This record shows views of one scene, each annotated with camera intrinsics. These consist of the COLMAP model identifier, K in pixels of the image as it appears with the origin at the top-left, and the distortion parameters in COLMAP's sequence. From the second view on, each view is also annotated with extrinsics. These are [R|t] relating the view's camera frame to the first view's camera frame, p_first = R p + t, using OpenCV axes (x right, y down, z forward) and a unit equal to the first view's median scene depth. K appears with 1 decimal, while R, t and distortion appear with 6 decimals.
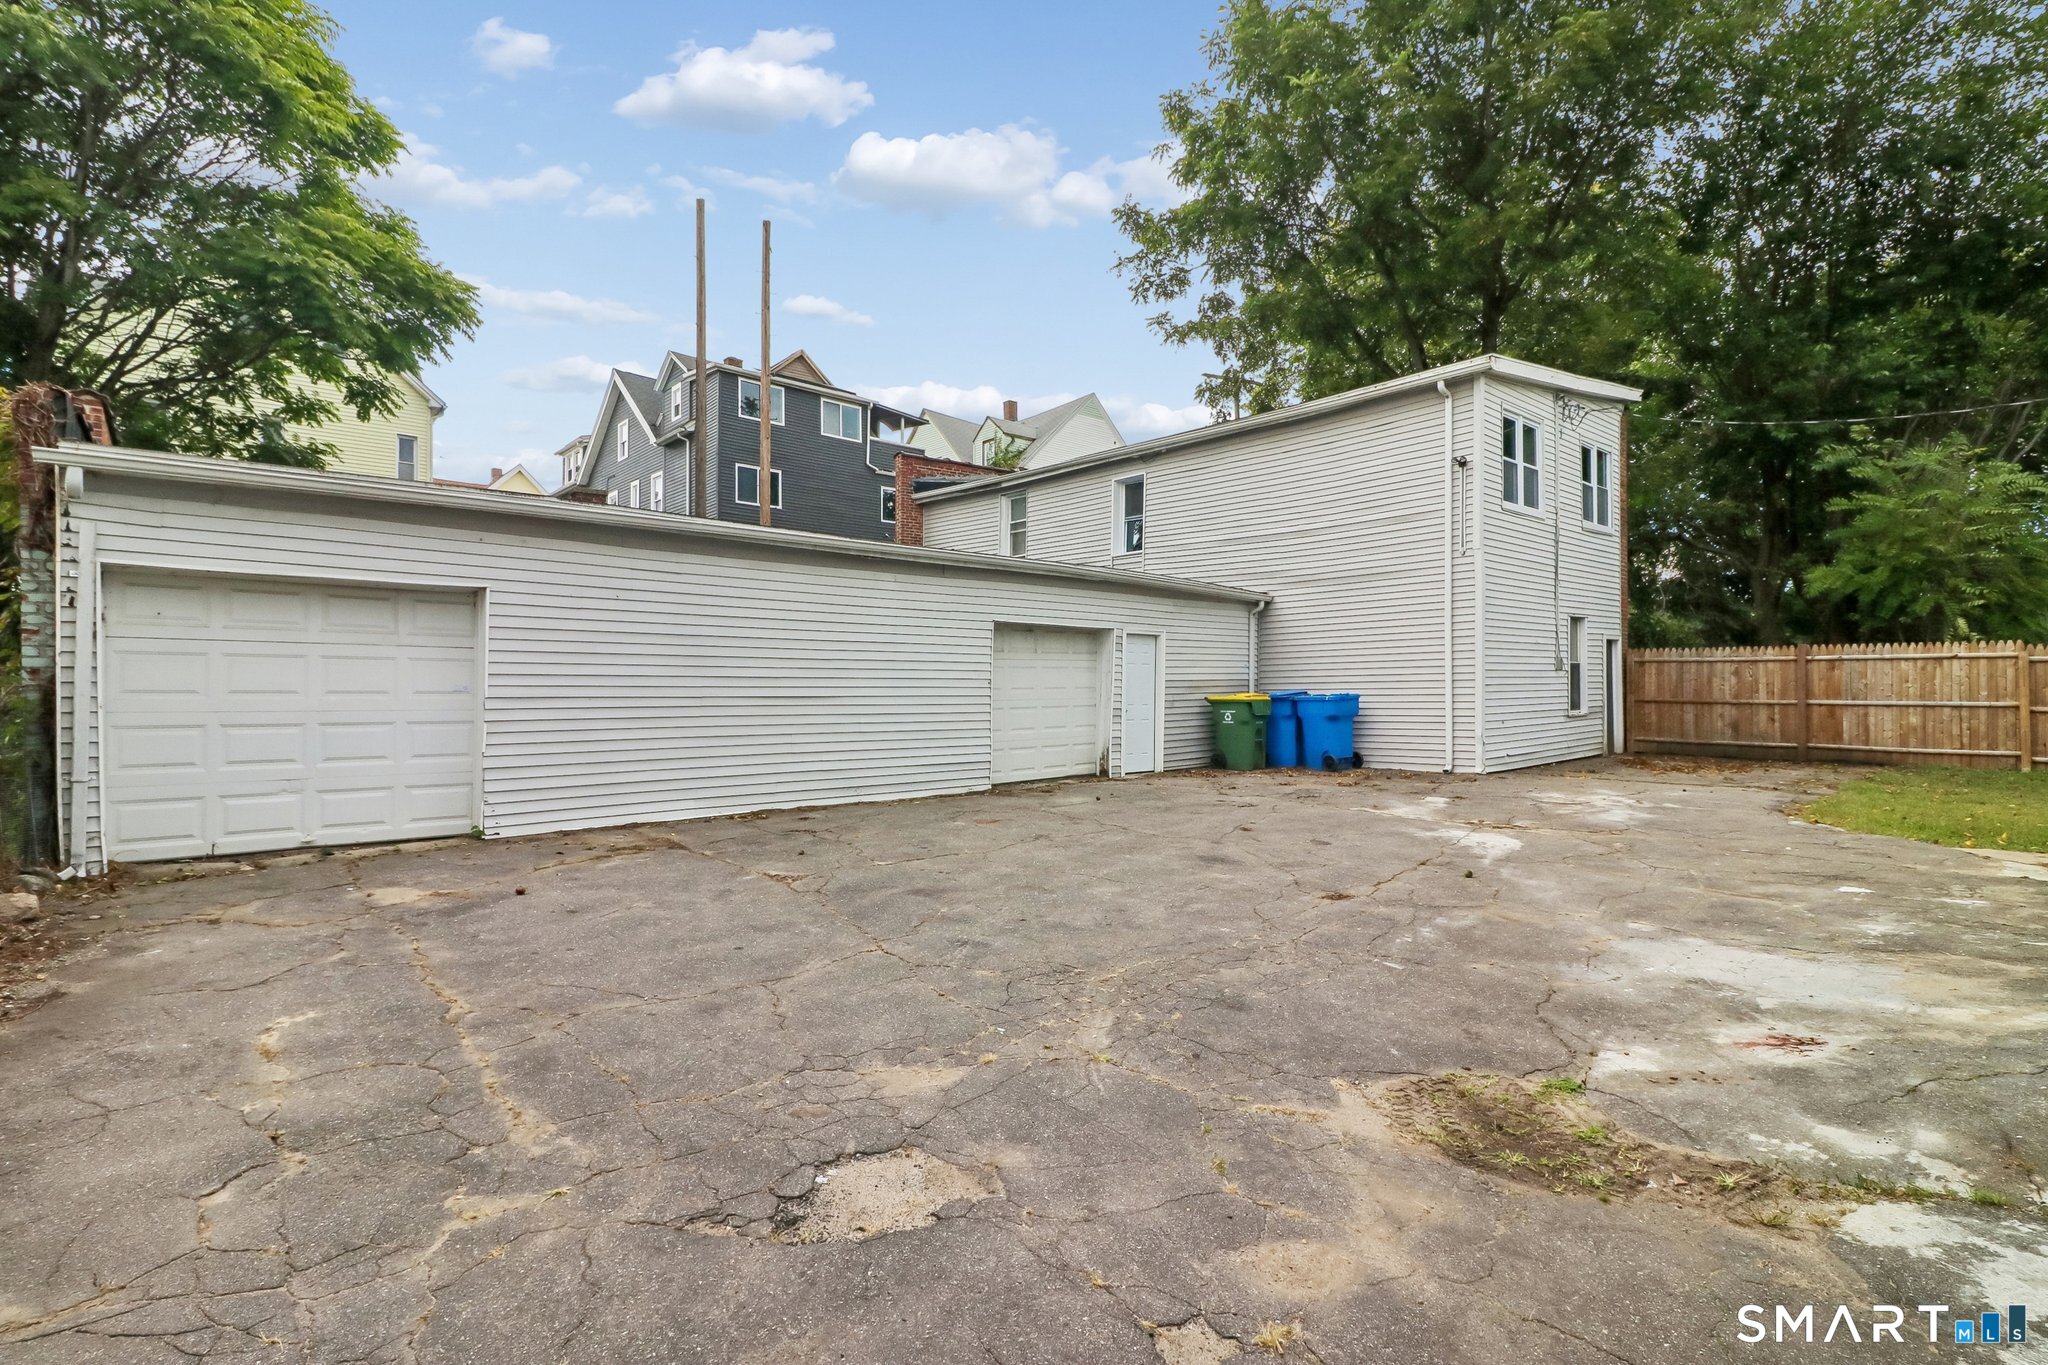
lens RADIAL K [[963.1, 0, 1024.0], [0, 963.1, 682.5], [0, 0, 1]] dist [0.005012, 0.000364]
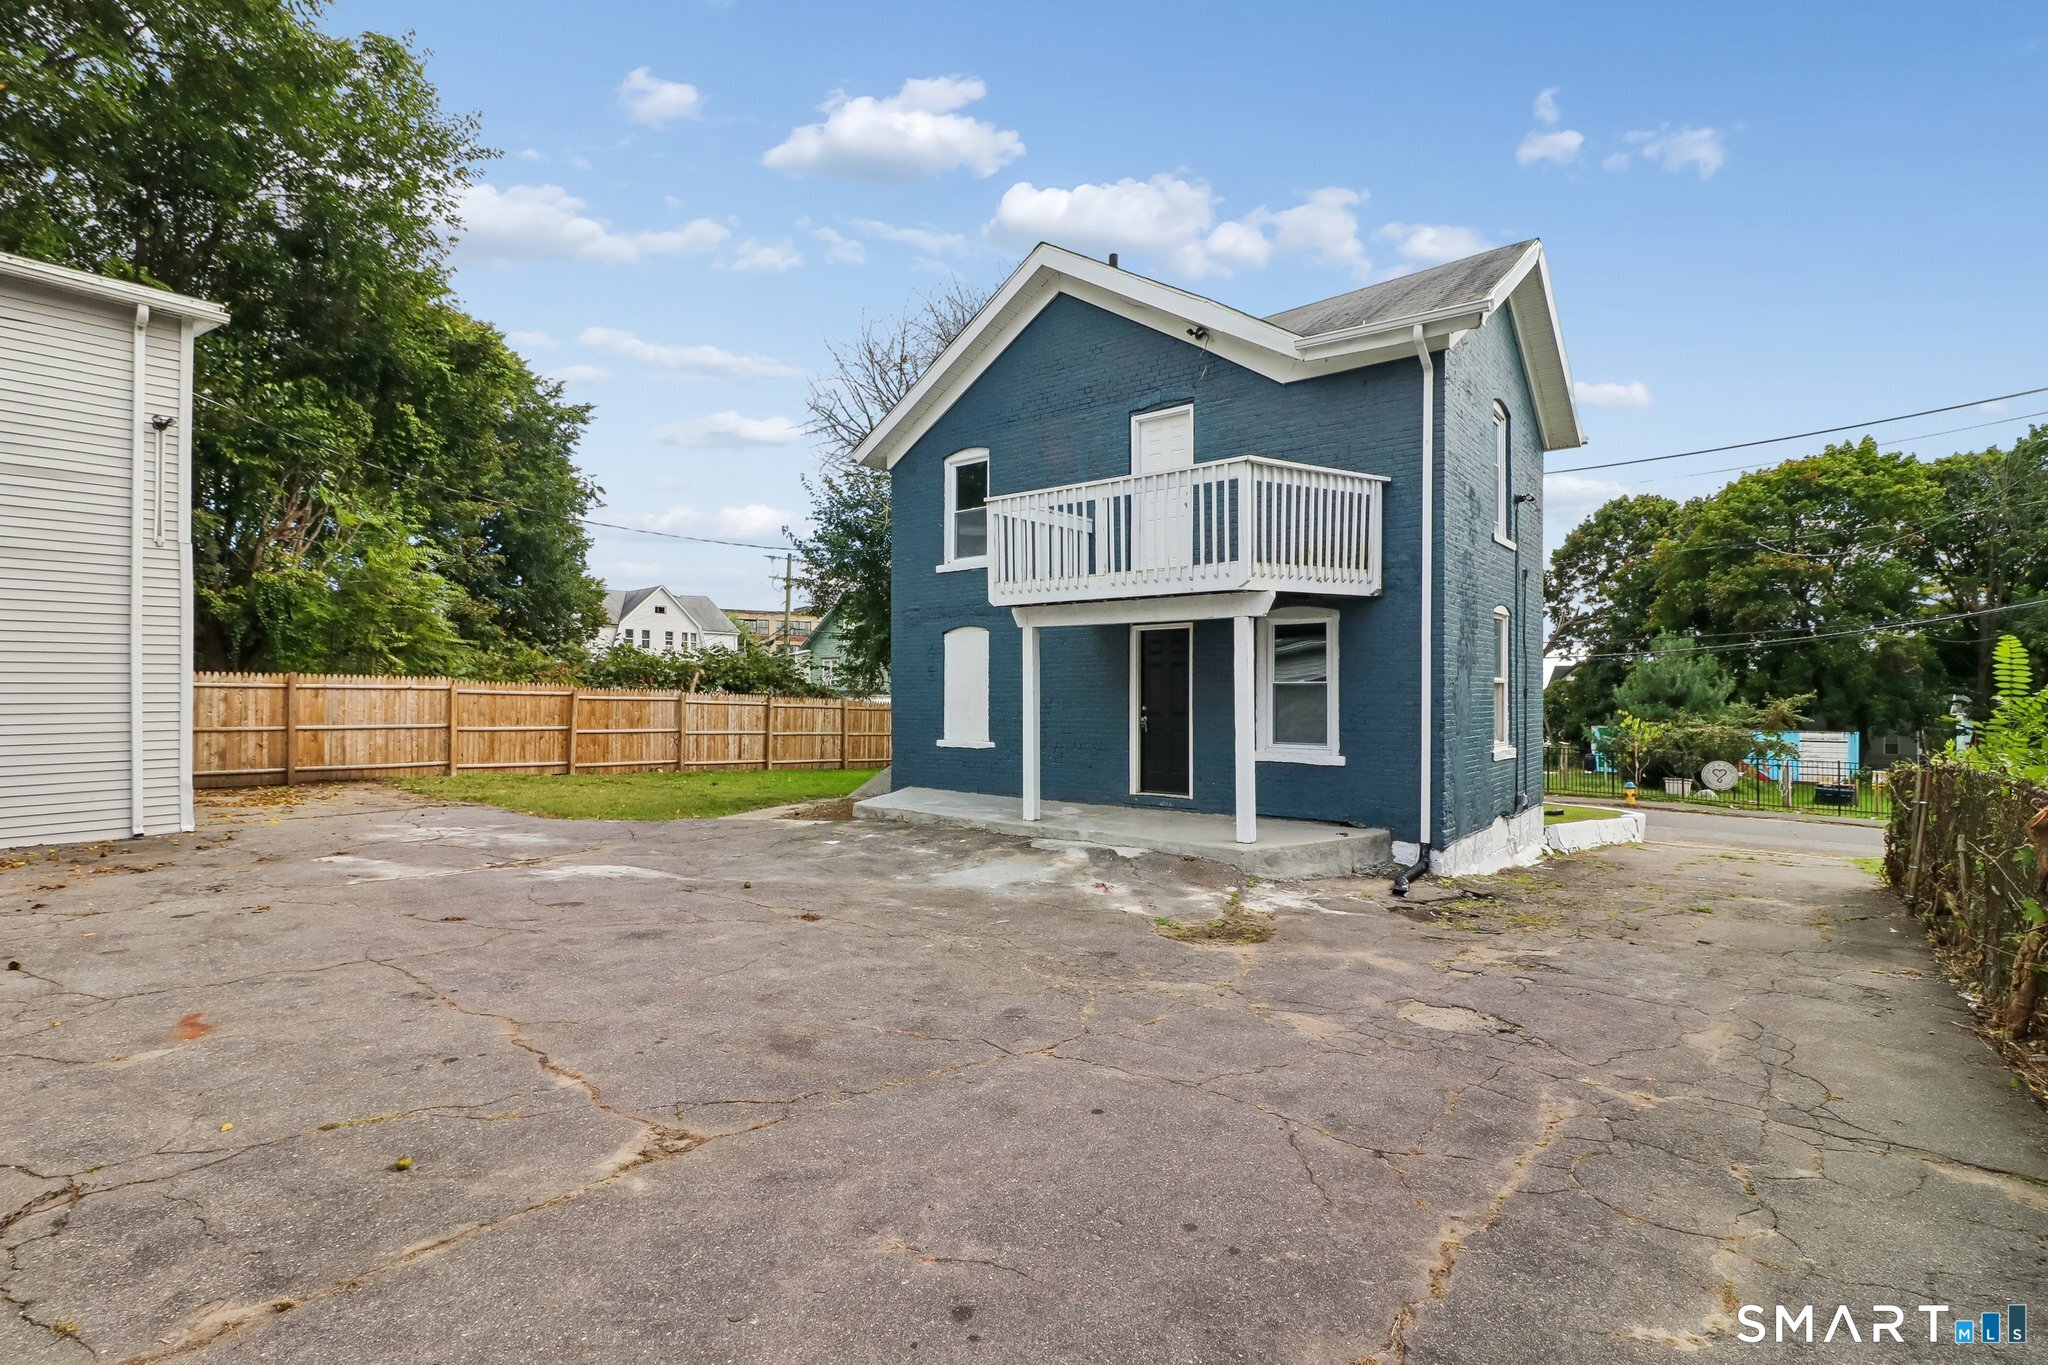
lens RADIAL K [[946.8, 0, 1024.0], [0, 946.8, 682.5], [0, 0, 1]] dist [-0.001892, -0.000495]
pose [[-0.167057, 0.019193, 0.985760, -1.112859], [-0.005060, 0.999781, -0.020323, -0.039855], [-0.985934, -0.008383, -0.166923, 1.306482]]
